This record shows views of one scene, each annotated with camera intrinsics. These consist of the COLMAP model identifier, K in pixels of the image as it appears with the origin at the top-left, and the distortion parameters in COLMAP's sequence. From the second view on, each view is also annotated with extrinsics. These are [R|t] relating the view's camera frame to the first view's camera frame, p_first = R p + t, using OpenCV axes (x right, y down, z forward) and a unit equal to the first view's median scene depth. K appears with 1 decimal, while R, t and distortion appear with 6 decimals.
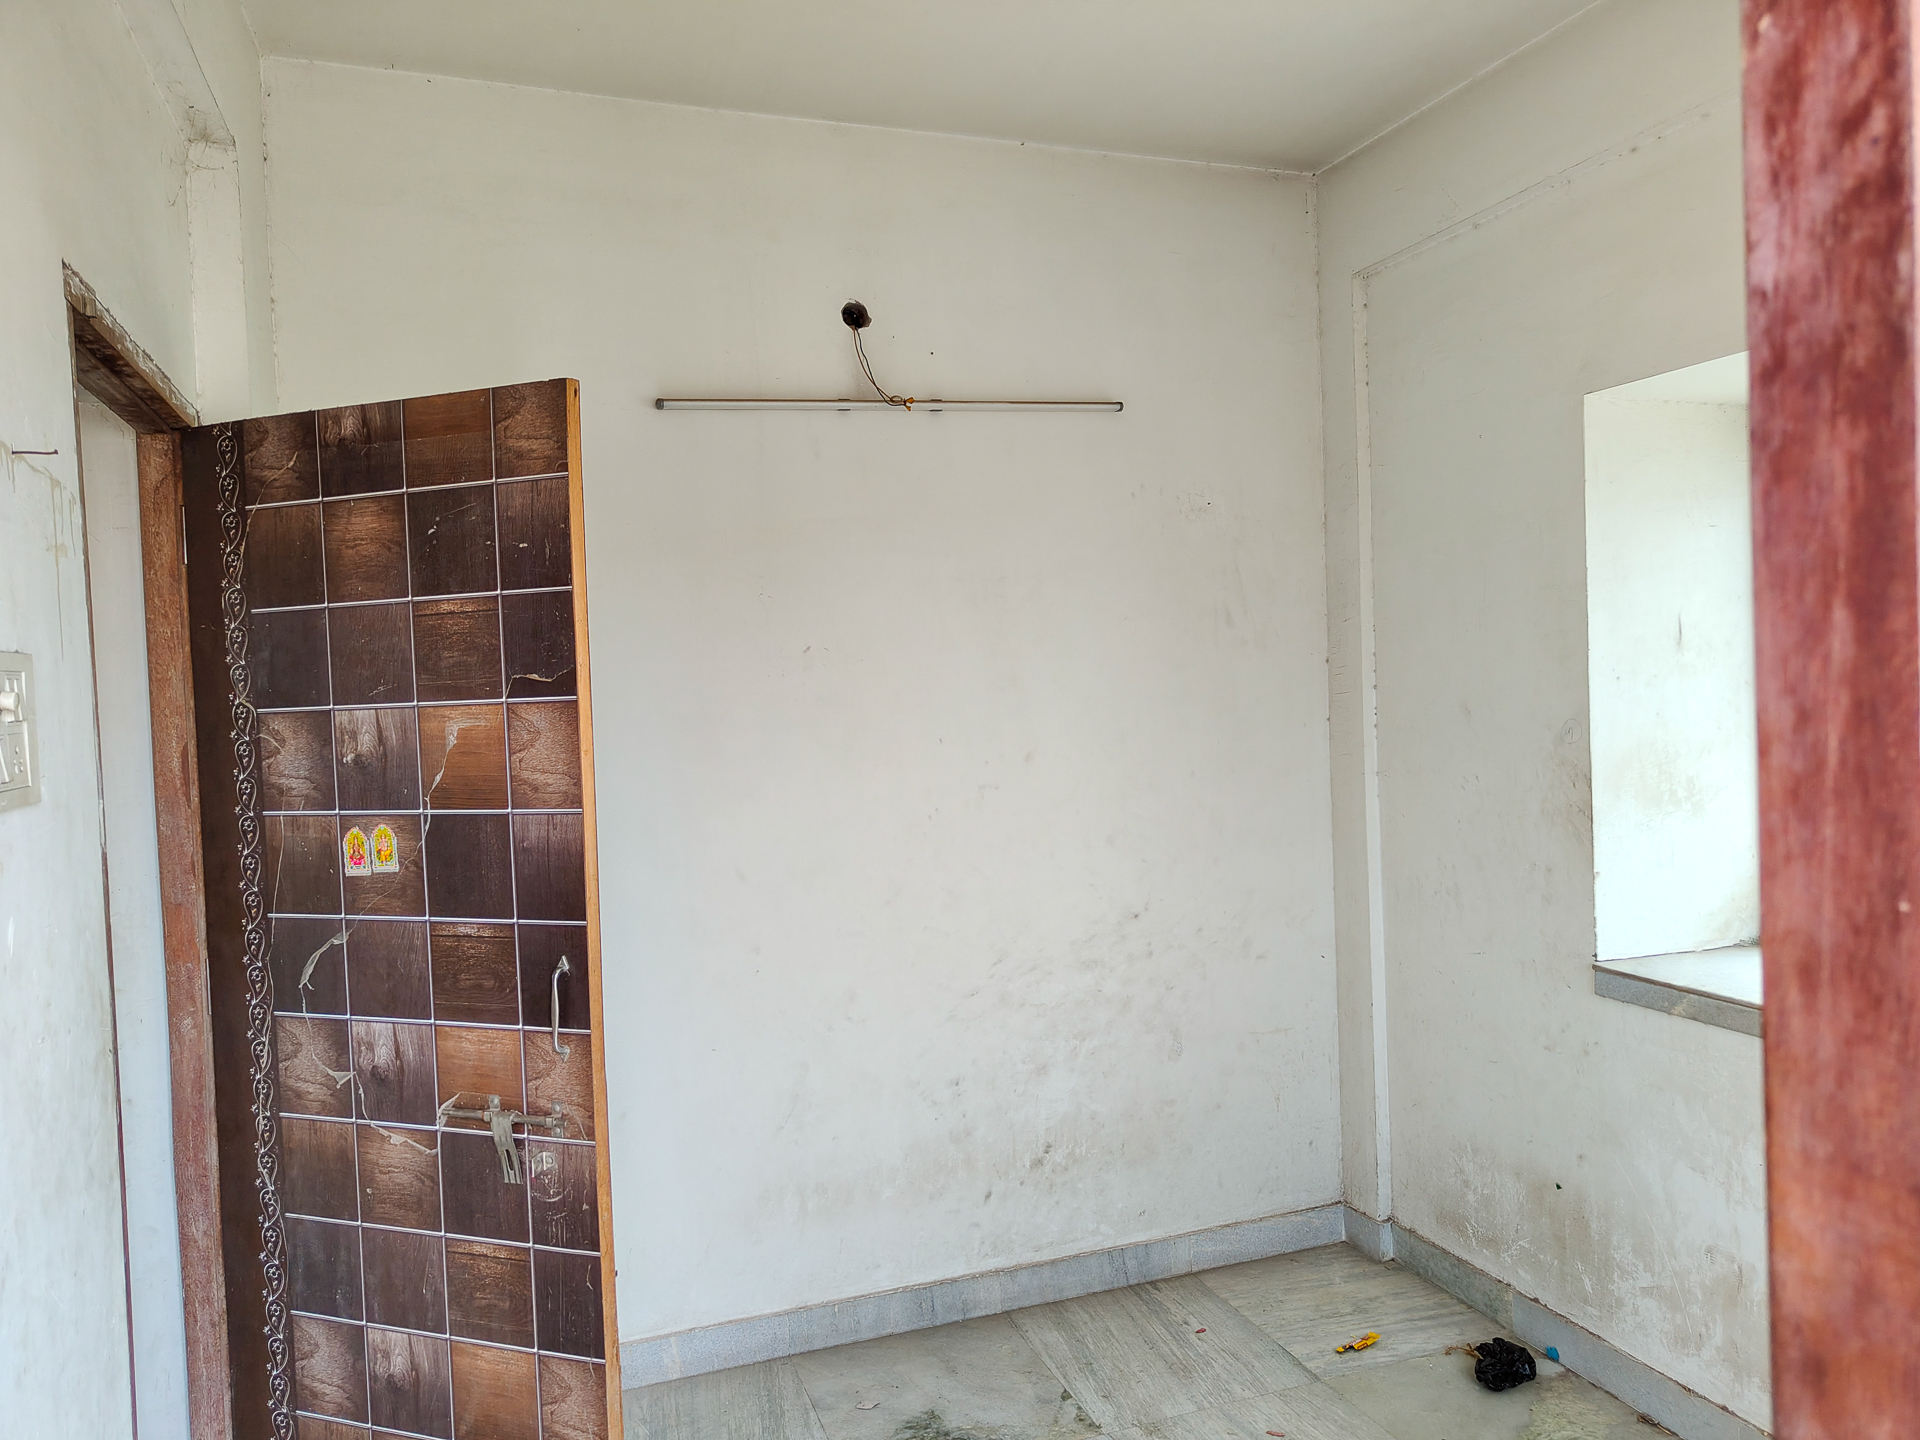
lens RADIAL K [[1305.2, 0, 959.5], [0, 1305.2, 697.0], [0, 0, 1]] dist [0.037495, -0.001105]
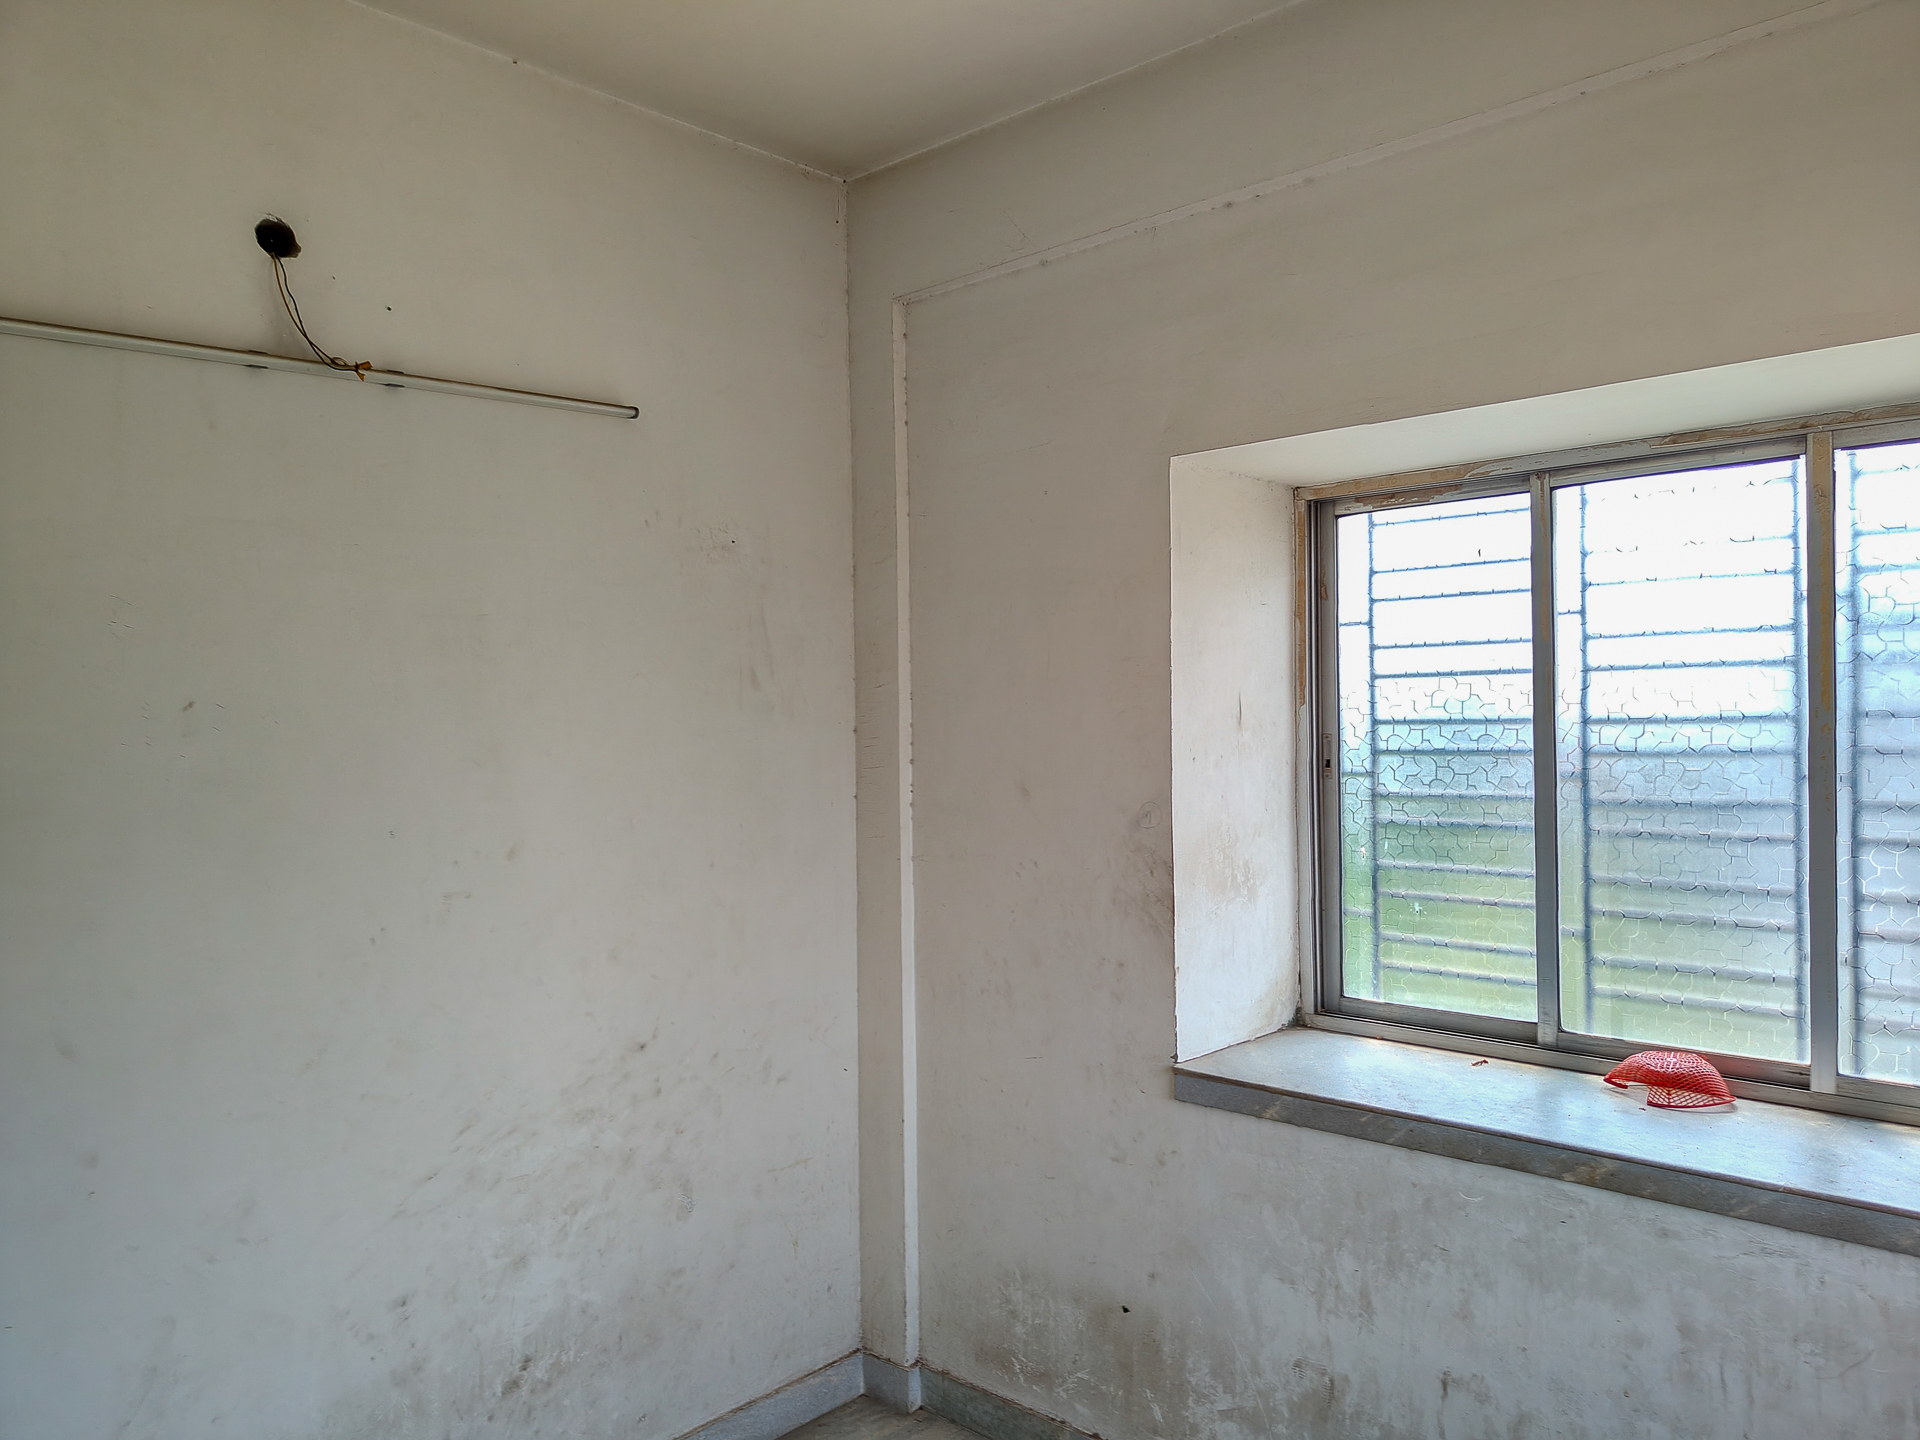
lens RADIAL K [[1356.4, 0, 960.0], [0, 1356.4, 720.0], [0, 0, 1]] dist [0.011534, -0.001084]
pose [[0.892246, 0.018036, 0.451190, -0.072107], [-0.006974, 0.999633, -0.026167, -0.012661], [-0.451497, 0.020200, 0.892044, 0.168868]]
